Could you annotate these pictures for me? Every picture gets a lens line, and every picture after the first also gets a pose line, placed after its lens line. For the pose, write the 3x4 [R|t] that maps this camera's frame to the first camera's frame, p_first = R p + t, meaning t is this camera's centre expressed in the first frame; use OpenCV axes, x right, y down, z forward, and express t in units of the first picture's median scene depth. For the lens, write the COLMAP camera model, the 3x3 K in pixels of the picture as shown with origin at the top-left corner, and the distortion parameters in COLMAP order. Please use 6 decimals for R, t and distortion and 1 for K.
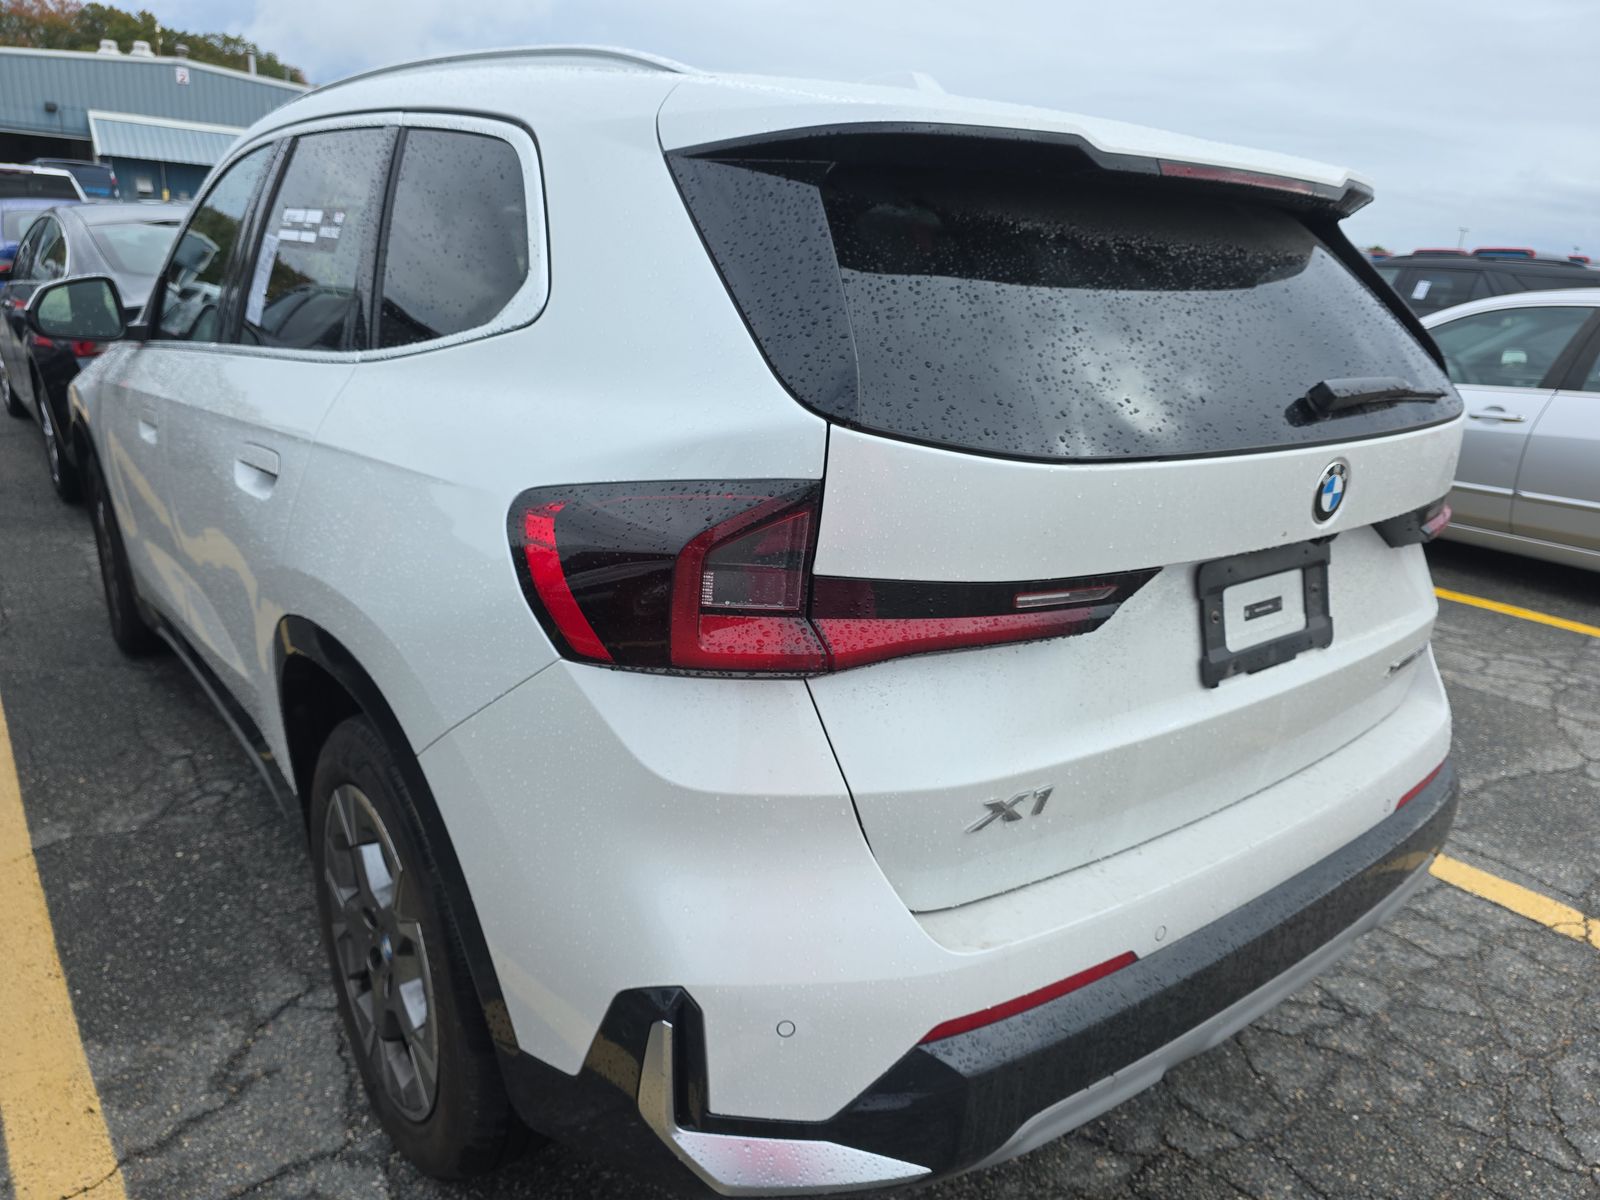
lens RADIAL K [[1124.2, 0, 800.0], [0, 1124.2, 600.0], [0, 0, 1]] dist [0.040230, -0.030422]
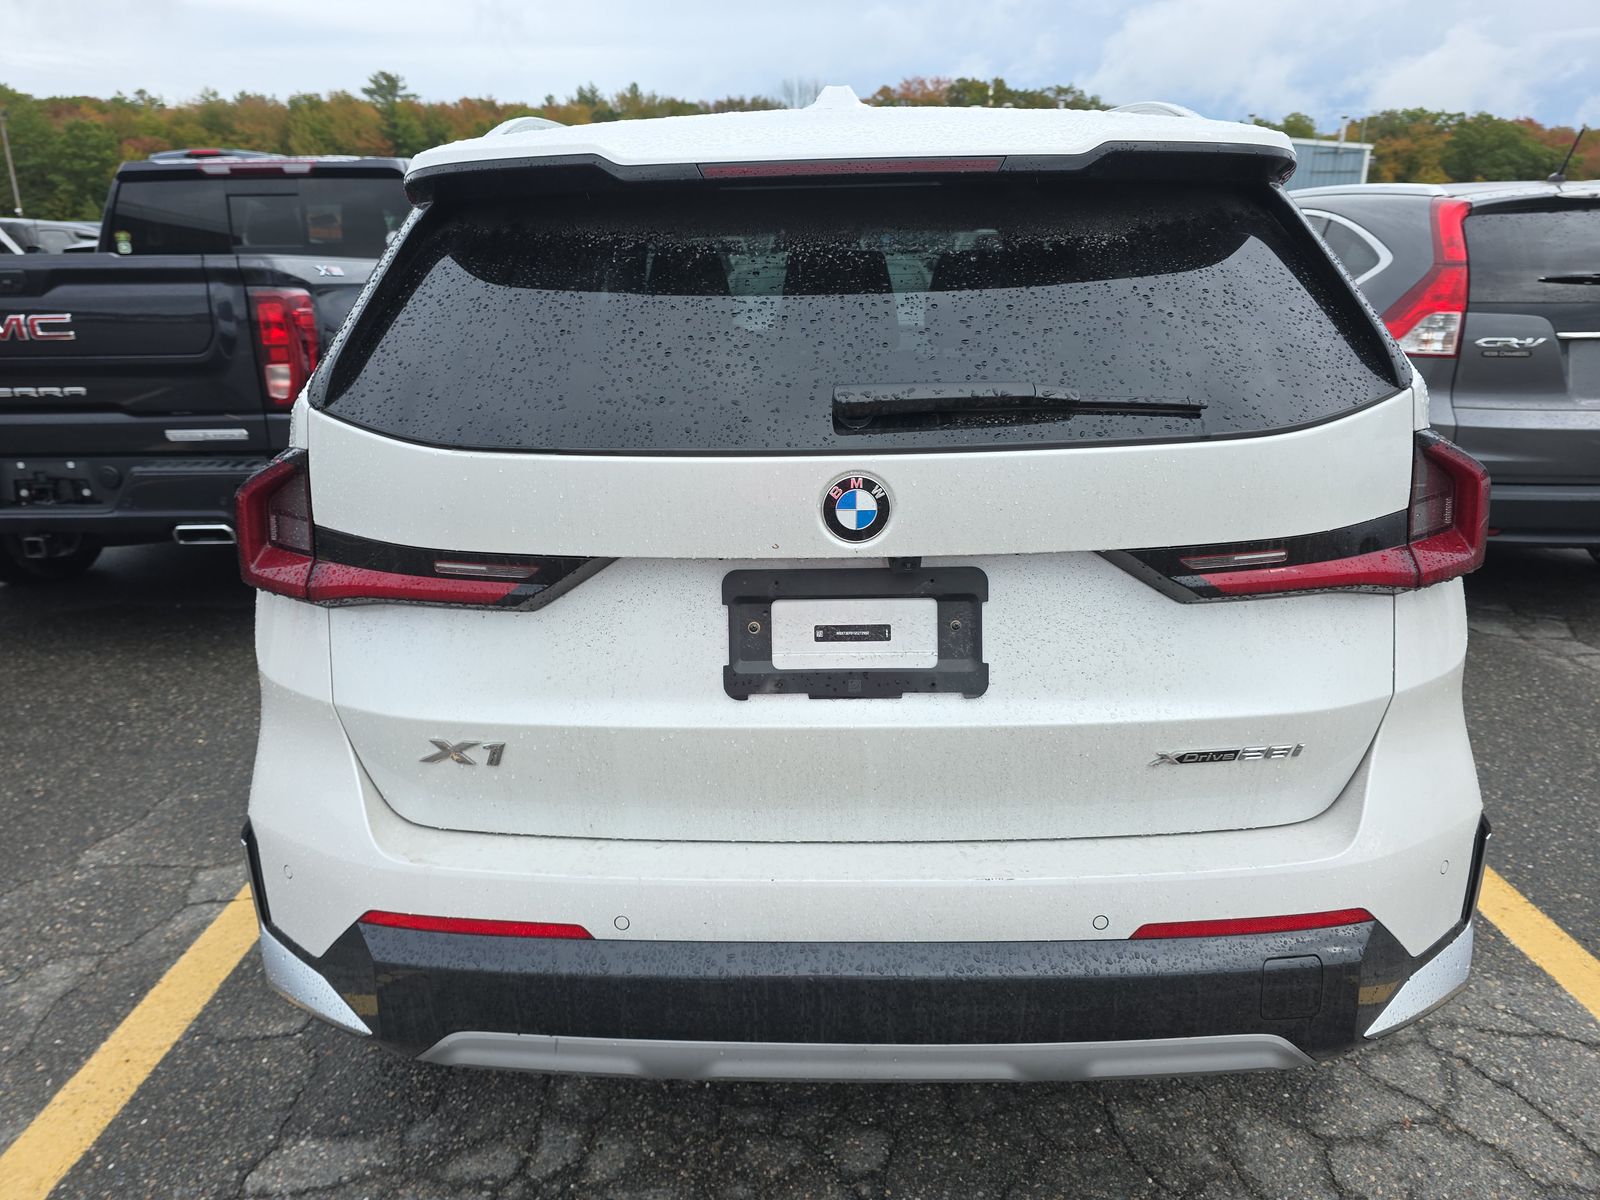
lens RADIAL K [[1124.2, 0, 800.0], [0, 1124.2, 600.0], [0, 0, 1]] dist [0.040230, -0.030422]
pose [[0.762895, 0.128300, -0.633664, 0.997983], [-0.138894, 0.989751, 0.033177, -0.045479], [0.631427, 0.062701, 0.772896, 0.282386]]
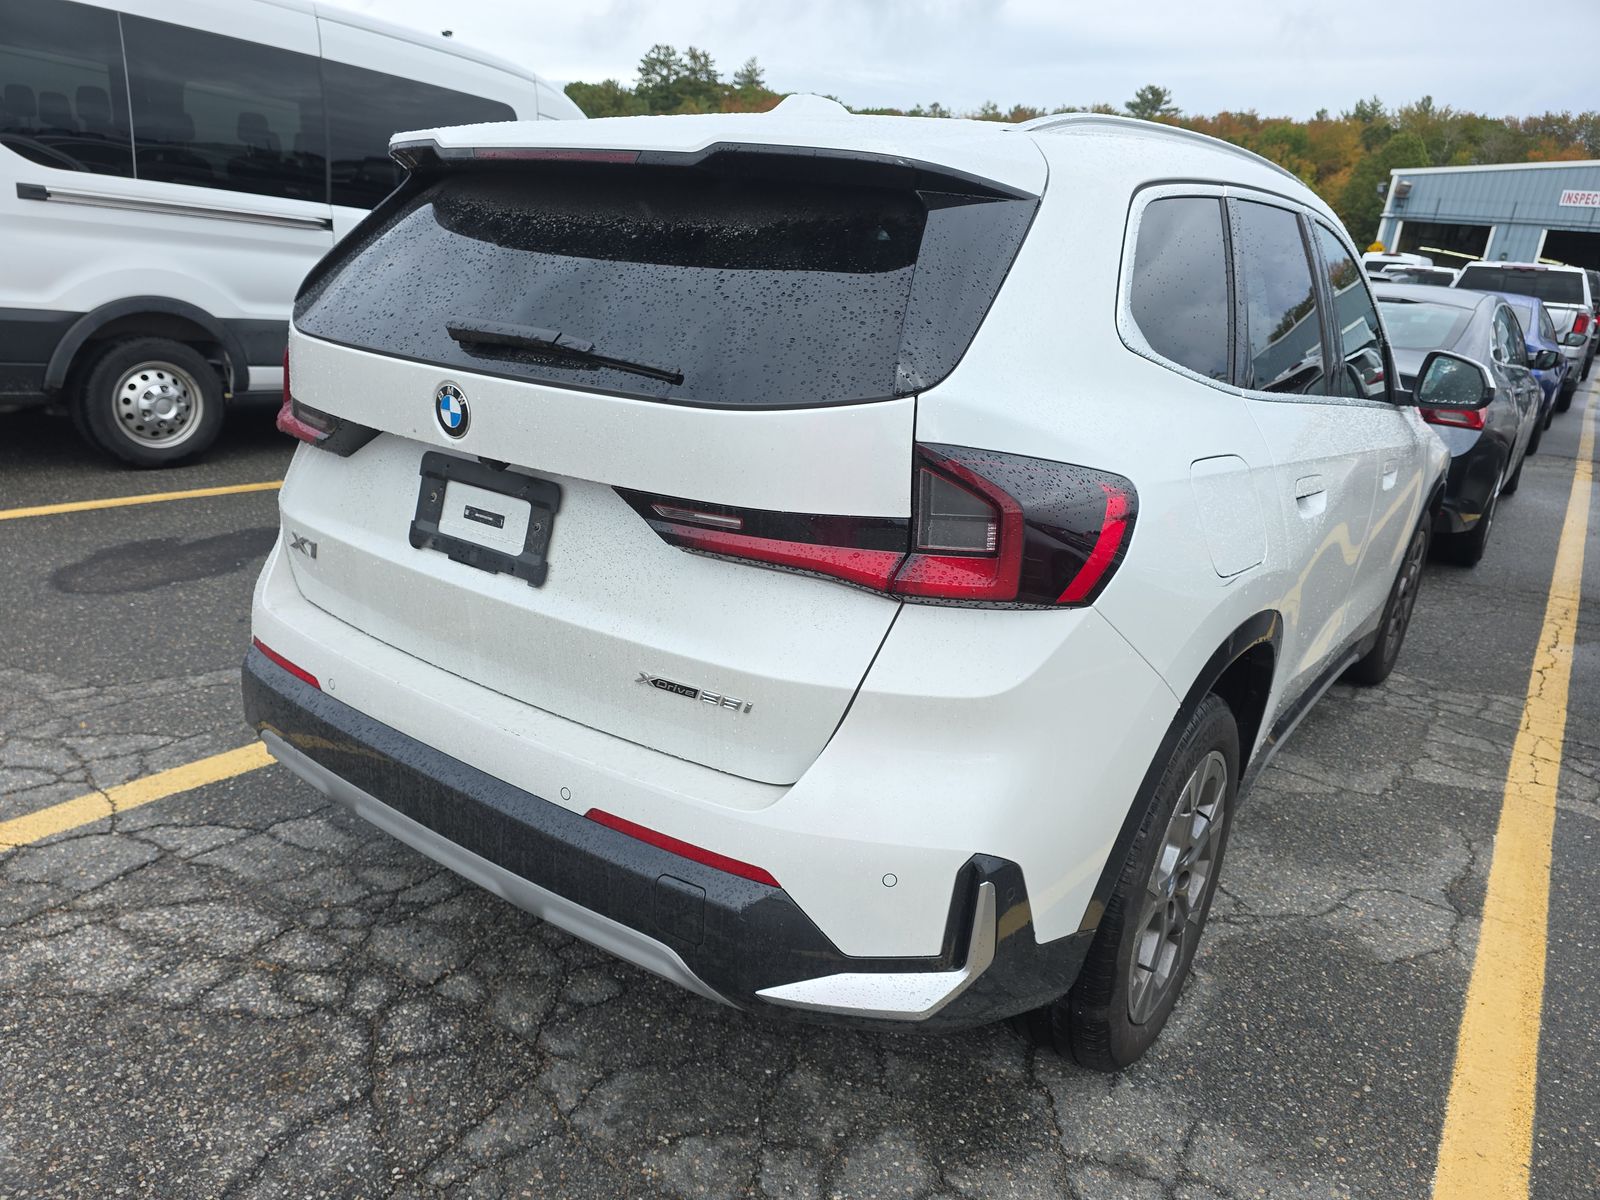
lens RADIAL K [[1133.9, 0, 798.1], [0, 1133.9, 617.4], [0, 0, 1]] dist [0.053487, -0.034192]
pose [[0.250812, 0.267490, -0.930345, 1.702631], [-0.345010, 0.922655, 0.172267, -0.223294], [0.904468, 0.277772, 0.323699, 0.988660]]
